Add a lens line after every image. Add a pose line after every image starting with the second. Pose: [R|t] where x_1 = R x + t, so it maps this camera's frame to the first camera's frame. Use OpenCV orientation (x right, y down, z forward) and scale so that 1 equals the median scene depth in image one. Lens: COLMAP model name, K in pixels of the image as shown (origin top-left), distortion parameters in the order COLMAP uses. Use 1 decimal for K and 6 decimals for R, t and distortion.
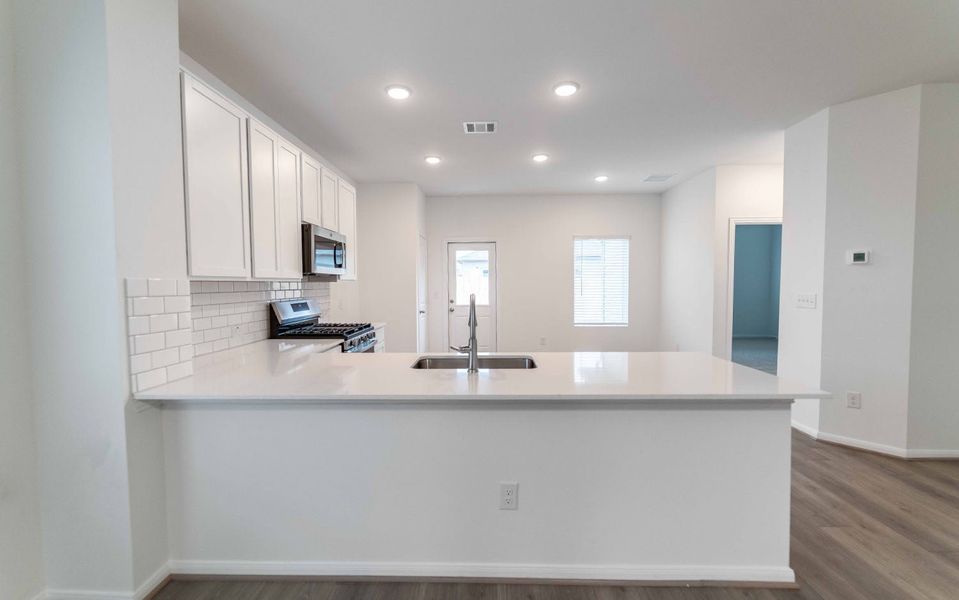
lens RADIAL K [[389.7, 0, 477.4], [0, 389.7, 296.4], [0, 0, 1]] dist [0.004663, -0.001171]
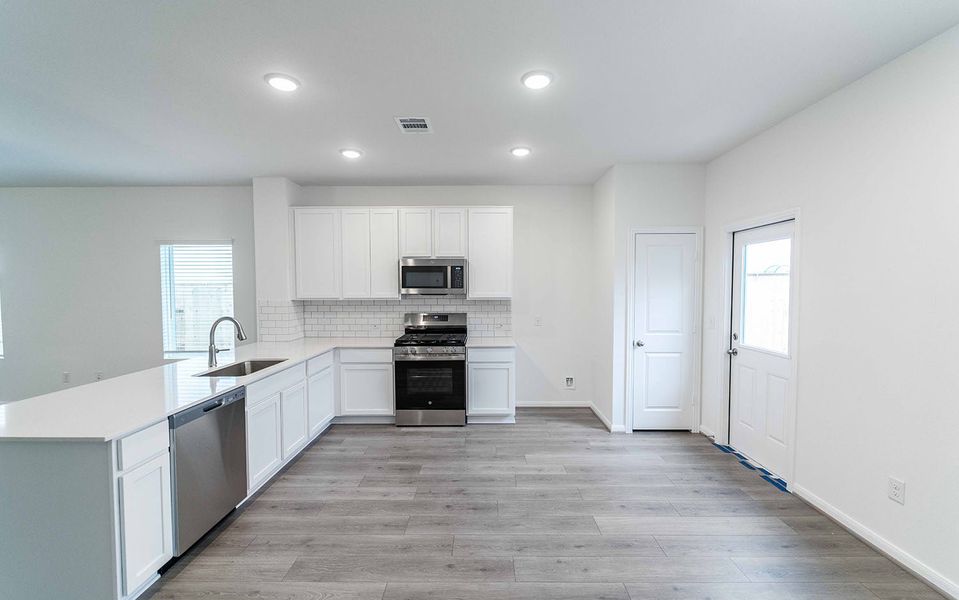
lens RADIAL K [[389.7, 0, 484.8], [0, 389.7, 298.7], [0, 0, 1]] dist [0.004663, -0.001171]
pose [[0.026319, 0.039530, -0.998872, 0.830440], [-0.031196, 0.998764, 0.038703, -0.090388], [0.999167, 0.030142, 0.027520, 1.080505]]
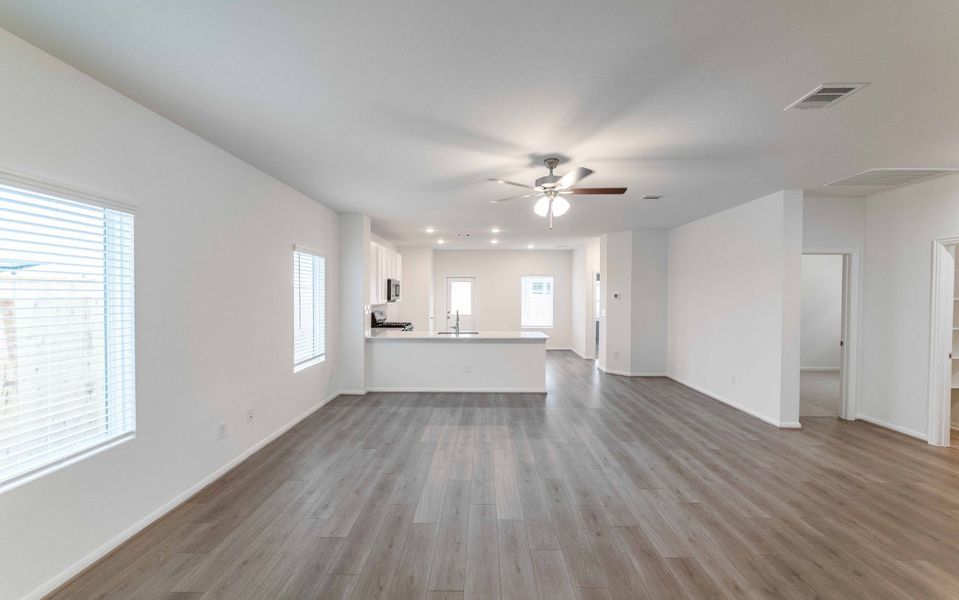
lens RADIAL K [[389.7, 0, 484.0], [0, 389.7, 297.9], [0, 0, 1]] dist [0.004663, -0.001171]
pose [[0.999451, 0.011259, 0.031175, 0.057263], [-0.010468, 0.999622, -0.025410, -0.014060], [-0.031449, 0.025070, 0.999191, -1.184392]]
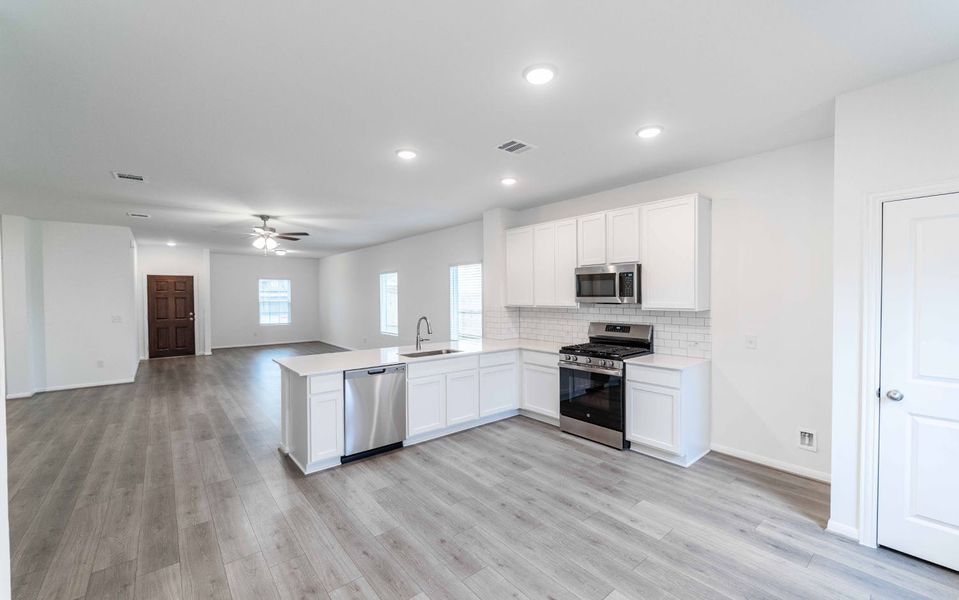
lens RADIAL K [[389.7, 0, 481.0], [0, 389.7, 301.6], [0, 0, 1]] dist [0.004663, -0.001171]
pose [[-0.750234, 0.023087, -0.660770, 0.650568], [-0.009878, 0.998887, 0.046117, -0.105822], [0.661099, 0.041125, -0.749171, 1.562716]]
